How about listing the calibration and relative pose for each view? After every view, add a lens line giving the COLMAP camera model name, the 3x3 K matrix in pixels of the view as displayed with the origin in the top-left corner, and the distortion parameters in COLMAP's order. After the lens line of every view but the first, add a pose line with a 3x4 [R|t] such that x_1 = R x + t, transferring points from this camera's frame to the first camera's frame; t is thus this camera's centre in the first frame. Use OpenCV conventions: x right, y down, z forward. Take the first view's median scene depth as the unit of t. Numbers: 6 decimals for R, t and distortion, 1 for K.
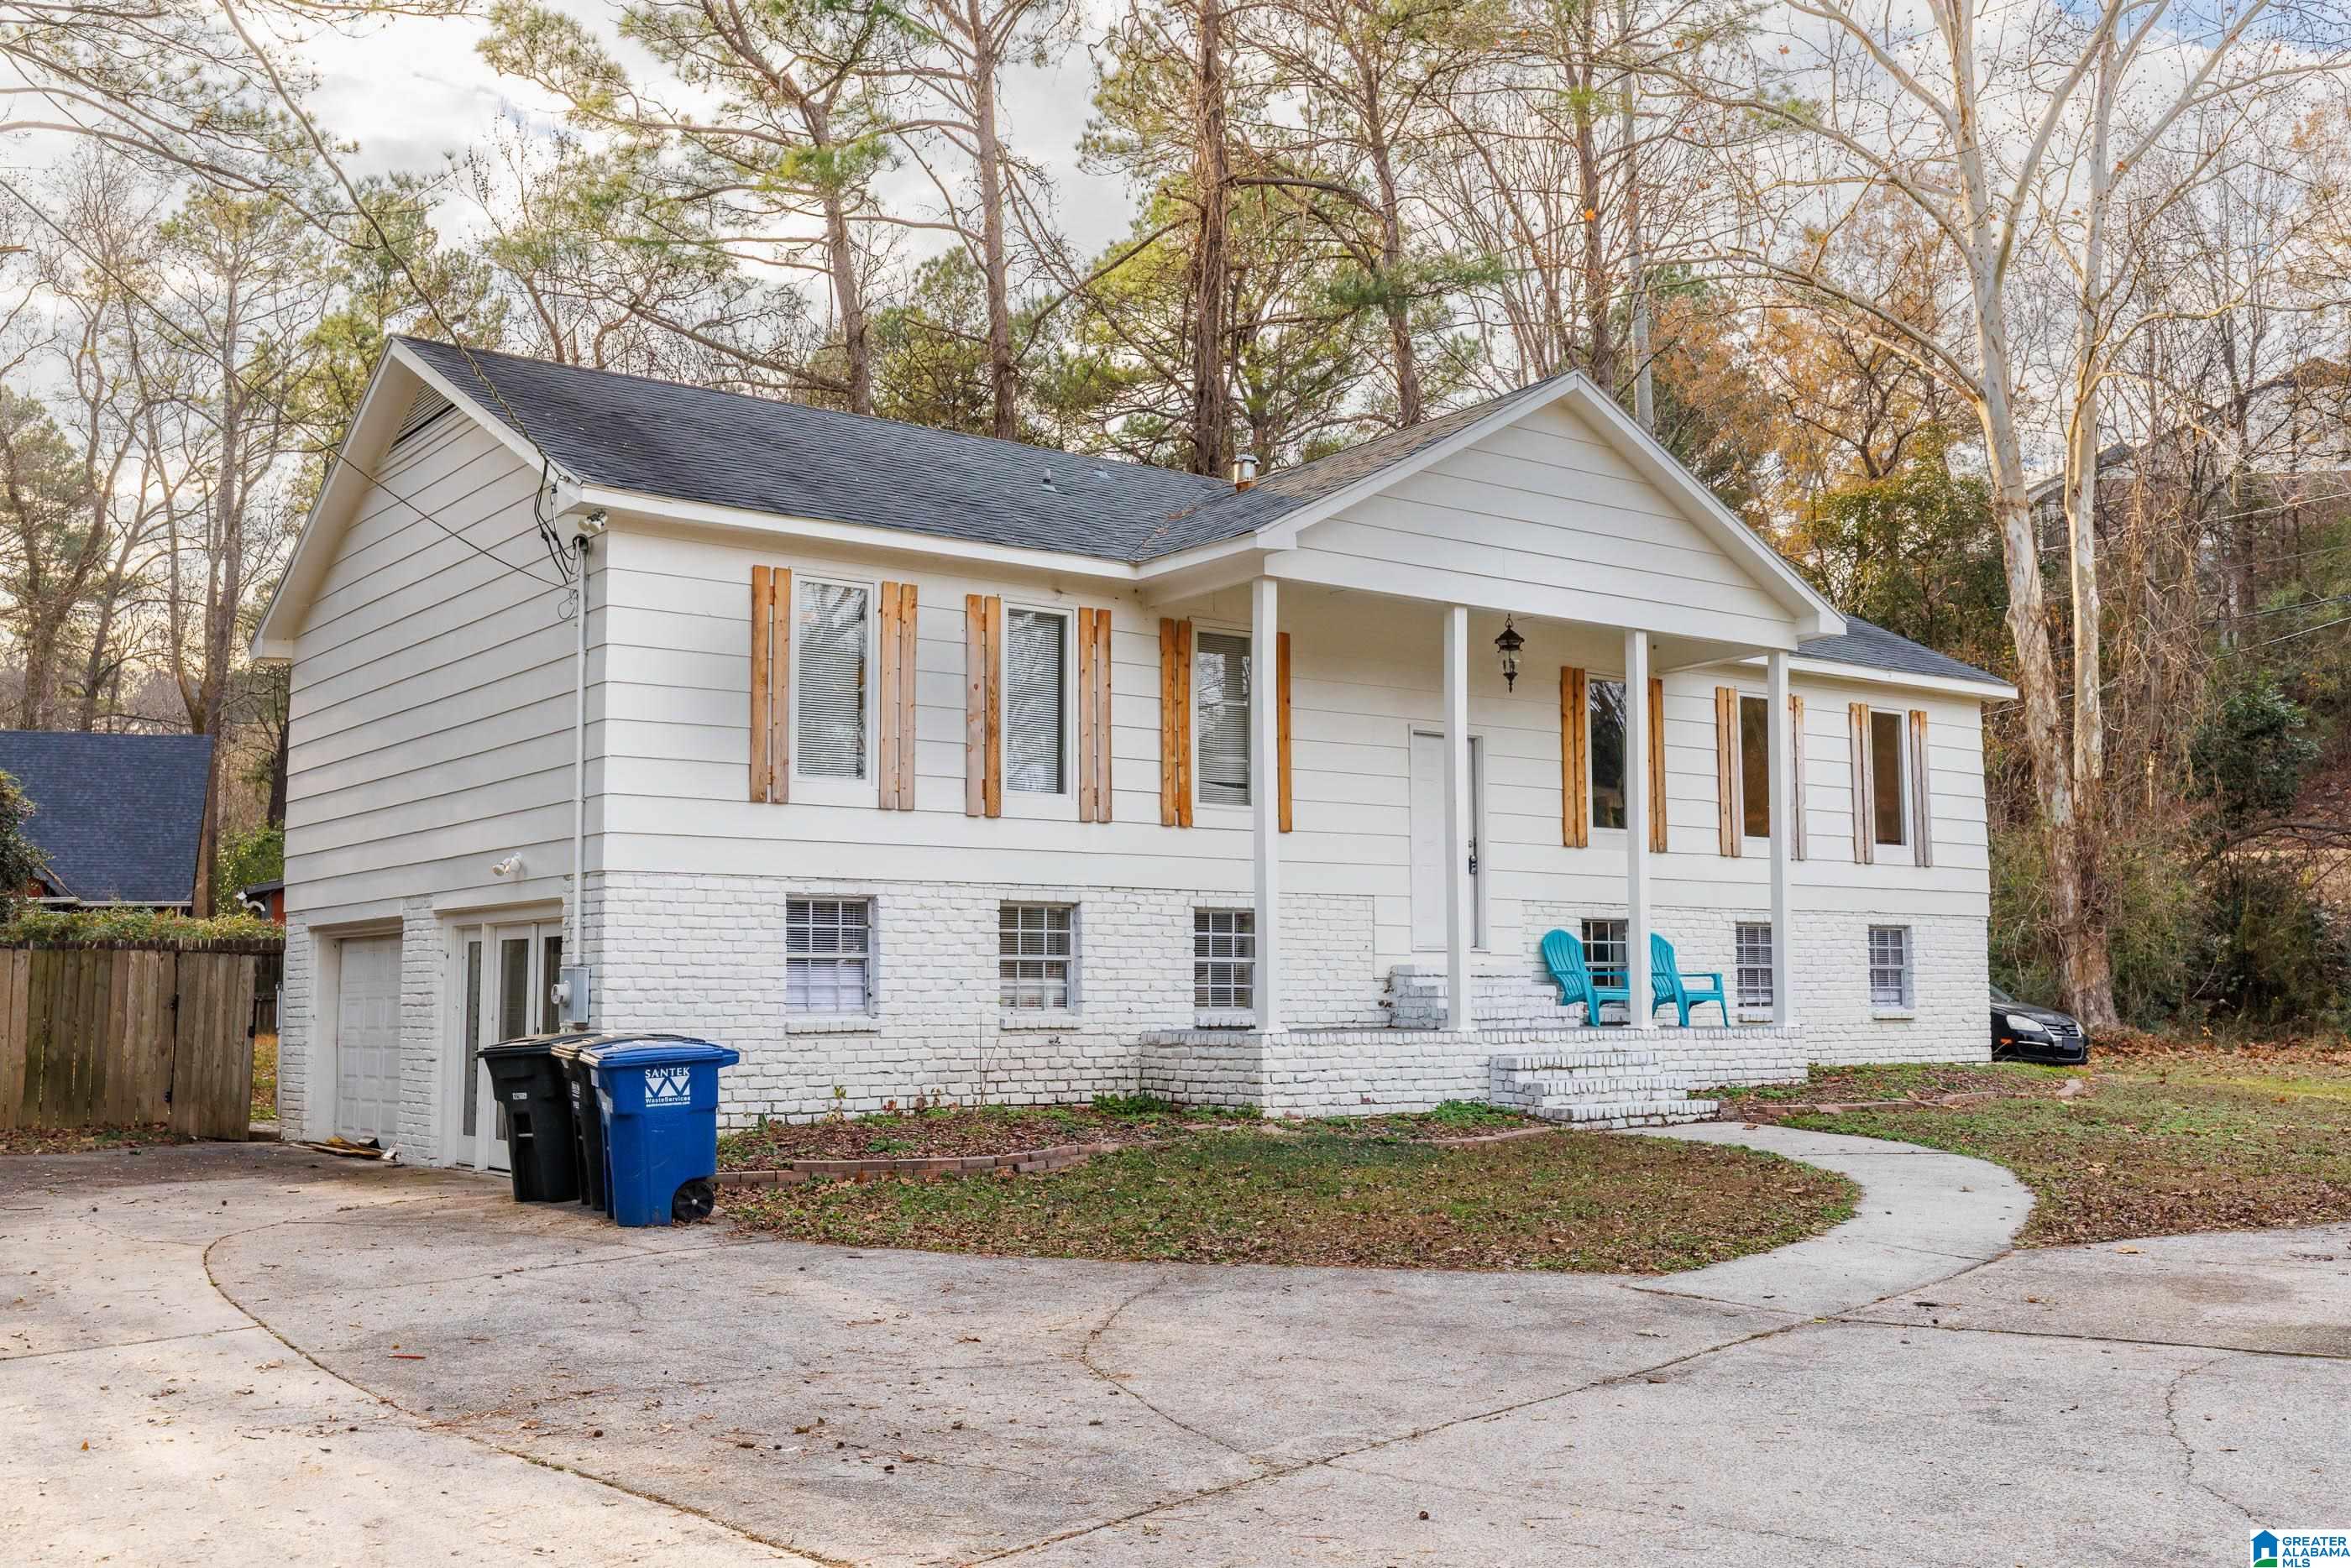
lens RADIAL K [[2305.1, 0, 1177.1], [0, 2305.1, 781.5], [0, 0, 1]] dist [-0.000349, 0.000000]
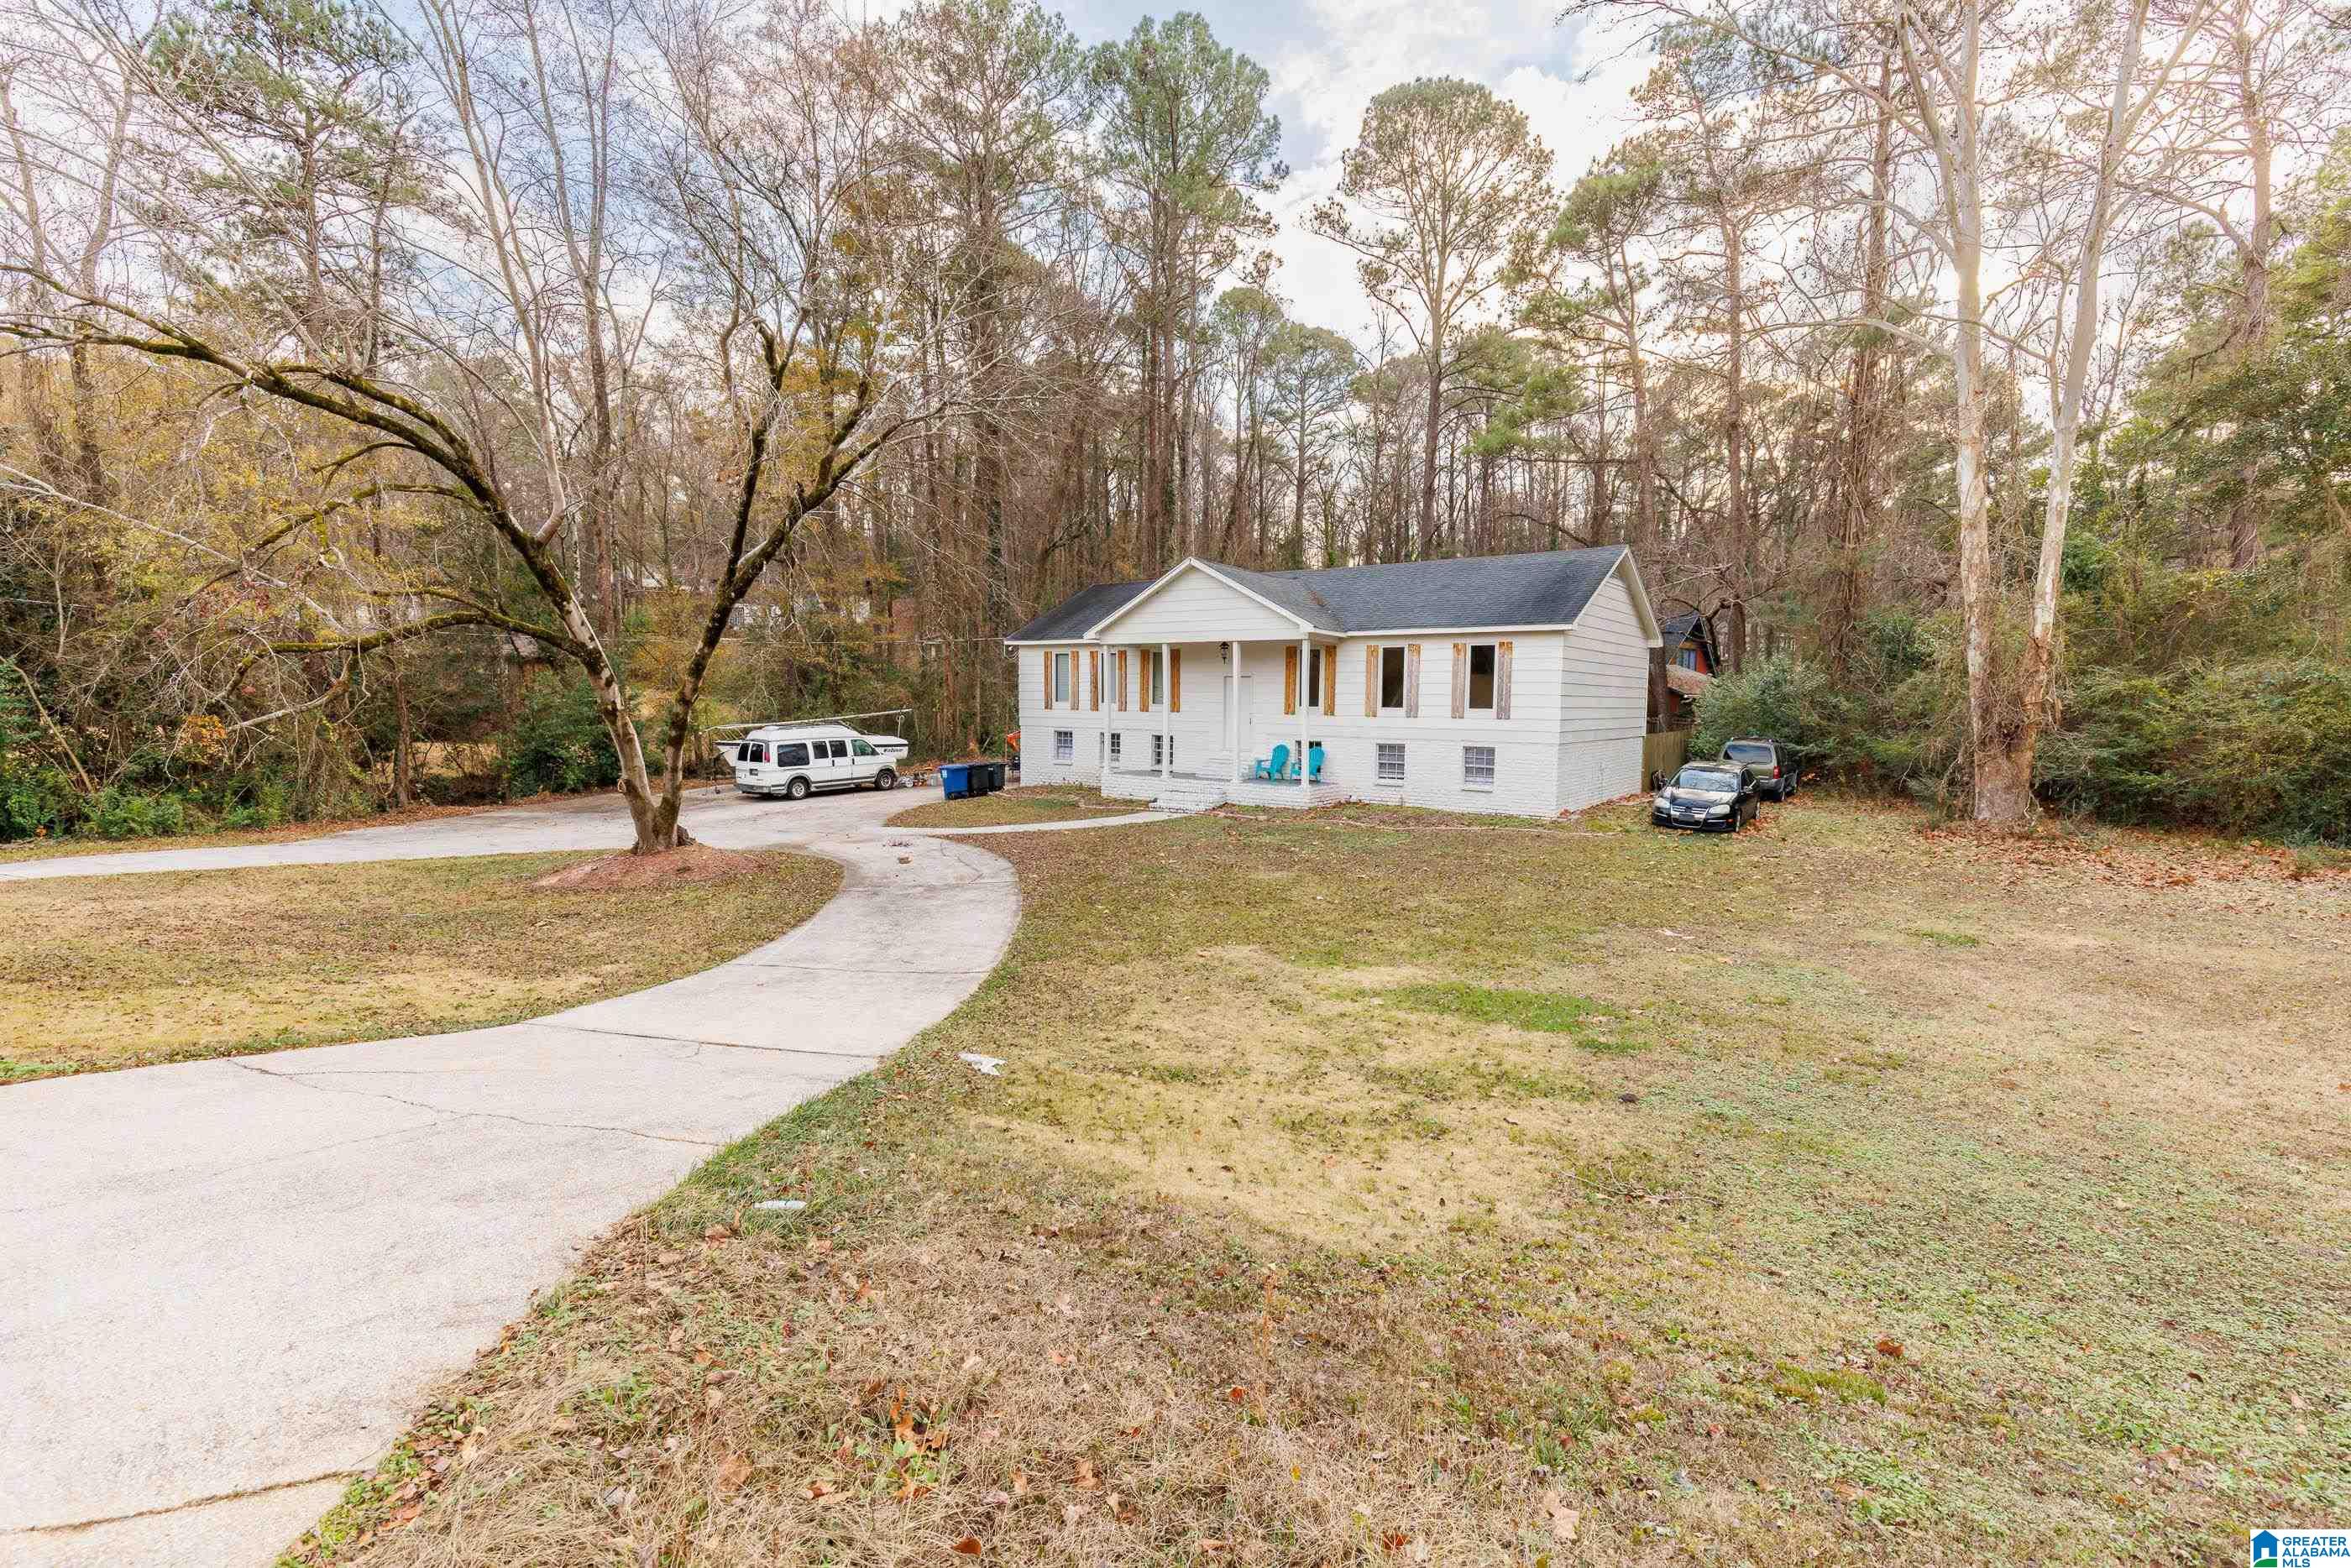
lens RADIAL K [[1085.9, 0, 1172.6], [0, 1085.9, 782.2], [0, 0, 1]] dist [-0.000898, -0.000067]
pose [[0.279698, 0.025031, -0.959762, 1.390277], [0.022179, 0.999225, 0.032524, 0.065582], [0.959832, -0.030384, 0.278926, 0.525125]]
